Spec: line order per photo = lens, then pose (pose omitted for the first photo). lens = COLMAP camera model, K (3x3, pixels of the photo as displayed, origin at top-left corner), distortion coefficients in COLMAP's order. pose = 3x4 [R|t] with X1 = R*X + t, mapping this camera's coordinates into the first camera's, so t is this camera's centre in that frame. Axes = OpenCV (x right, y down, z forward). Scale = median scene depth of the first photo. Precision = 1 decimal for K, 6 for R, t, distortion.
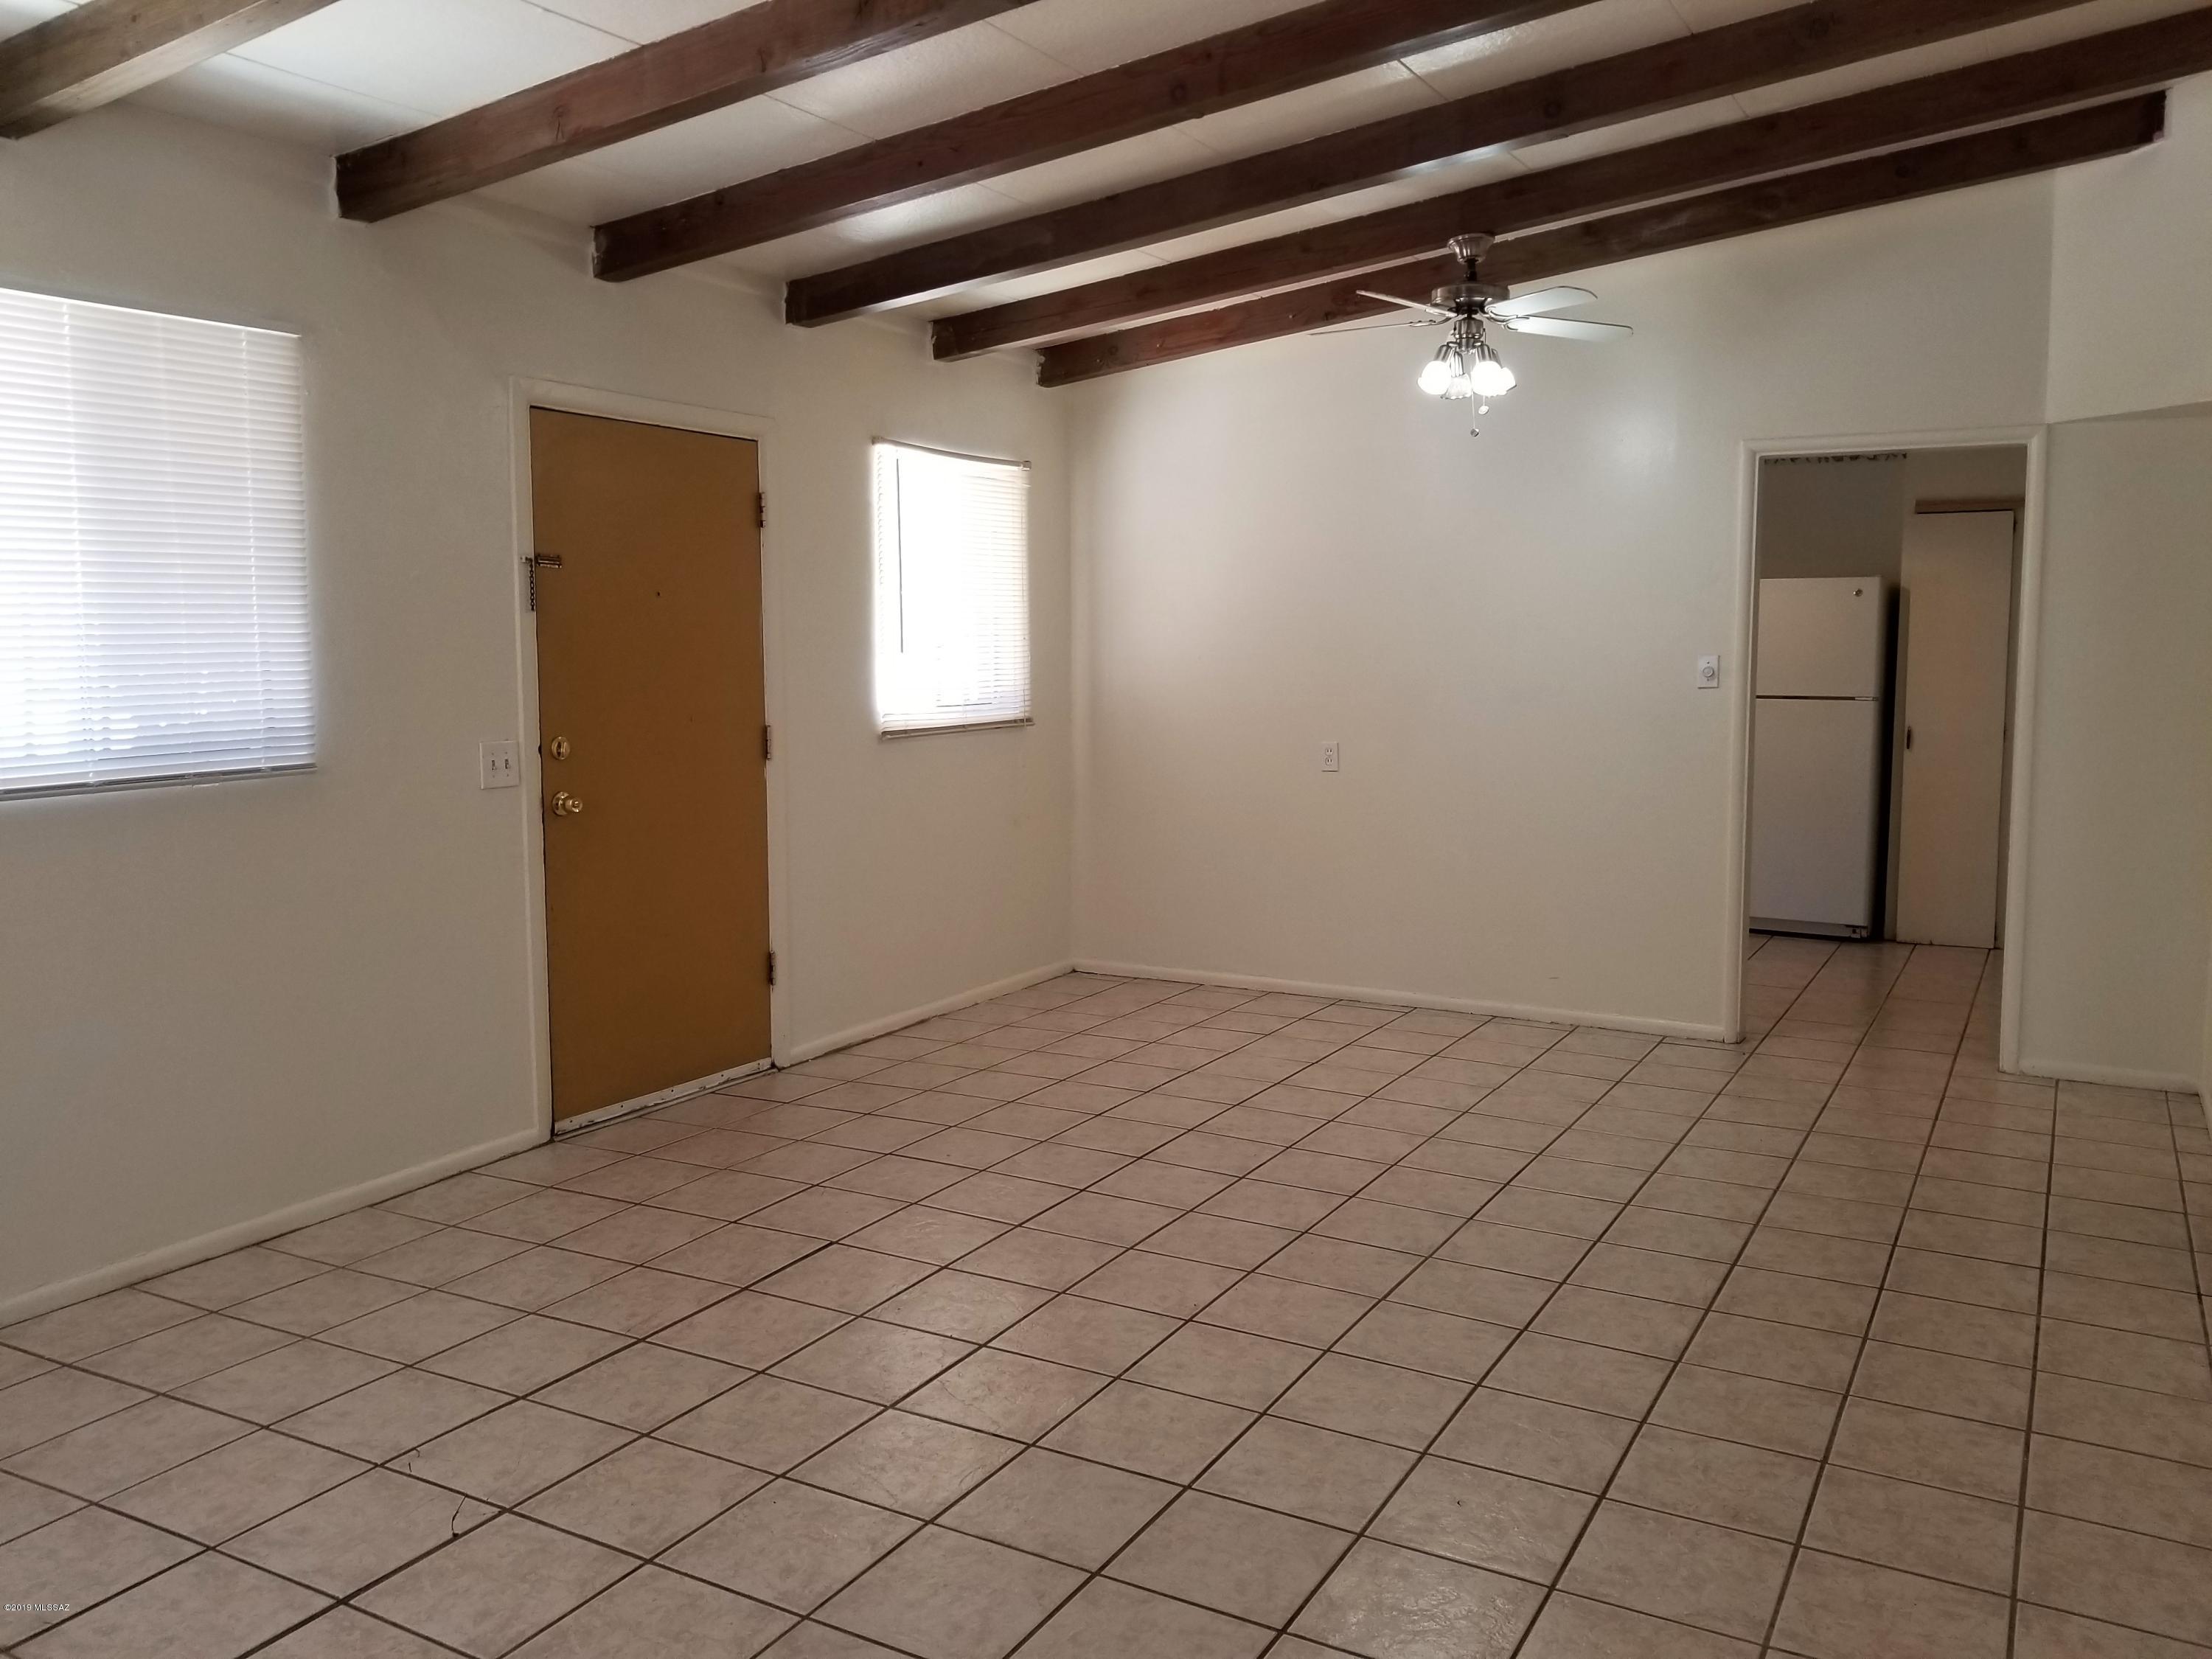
lens RADIAL K [[1723.6, 0, 1143.1], [0, 1723.6, 822.9], [0, 0, 1]] dist [0.083388, -0.170383]
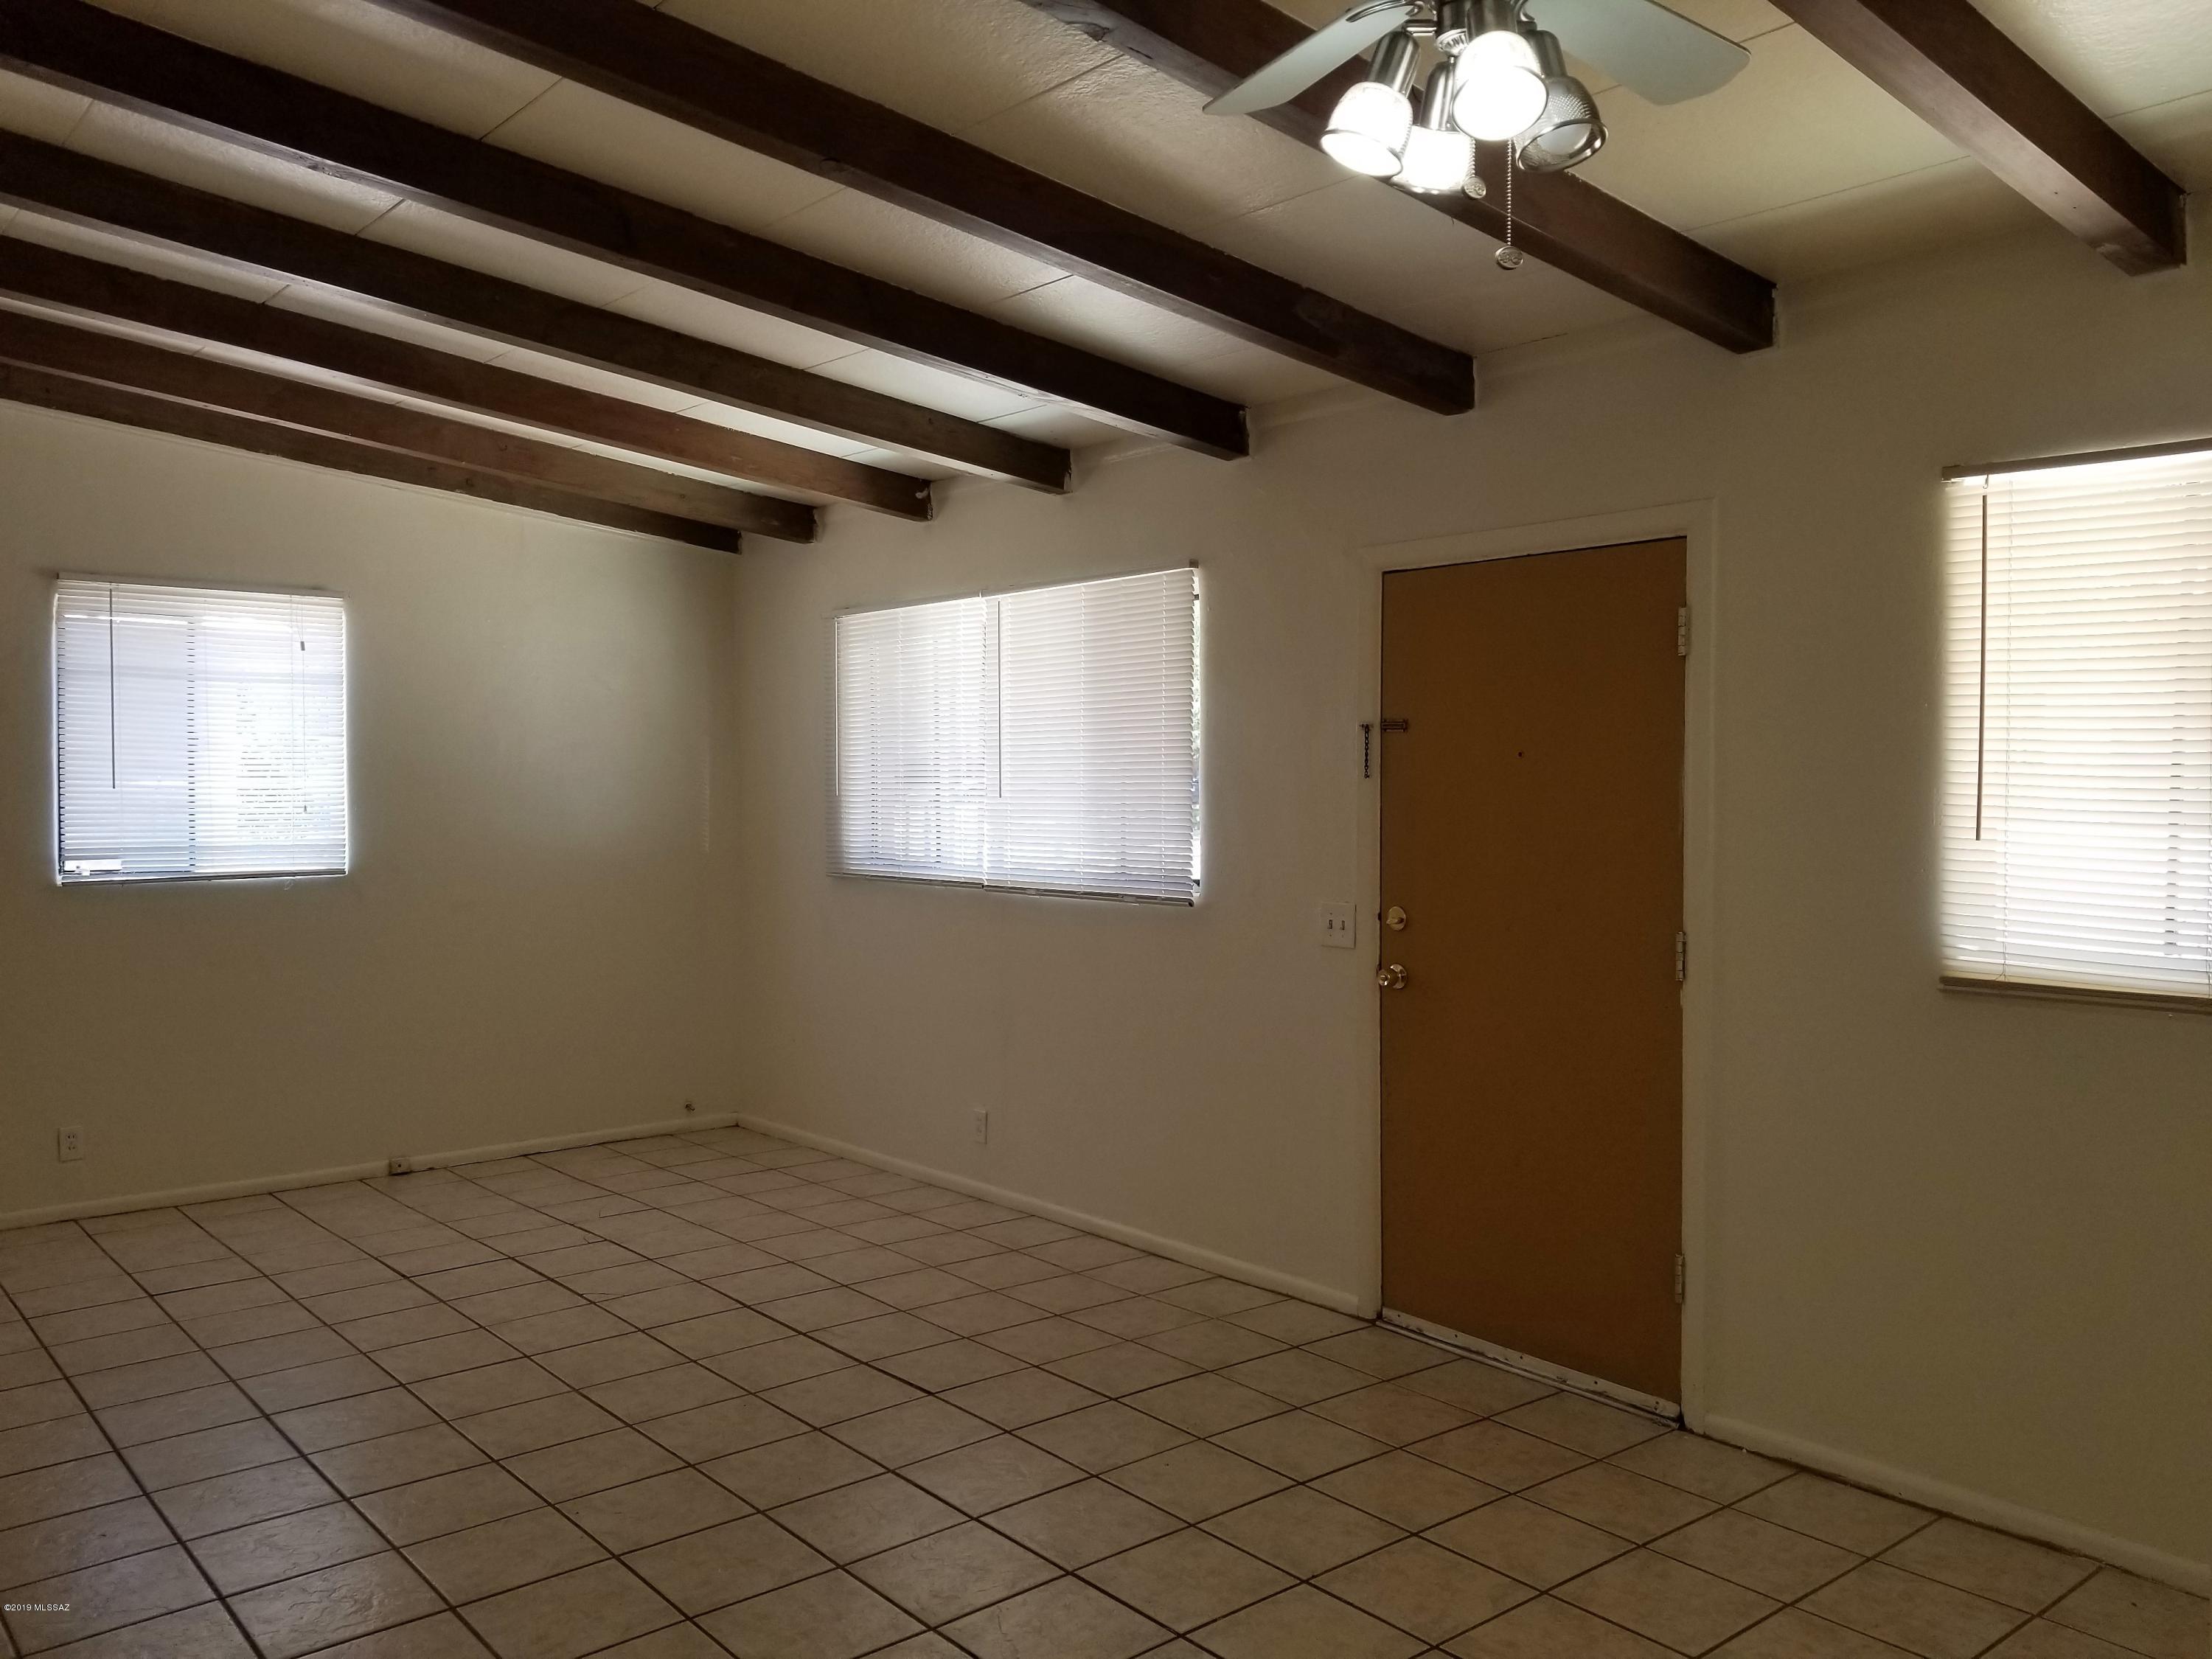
lens RADIAL K [[1723.6, 0, 1143.1], [0, 1723.6, 822.9], [0, 0, 1]] dist [0.083388, -0.170383]
pose [[-0.366124, 0.023316, -0.930274, 0.548185], [-0.101574, 0.992712, 0.064857, -0.130184], [0.925006, 0.118237, -0.361087, 1.099120]]
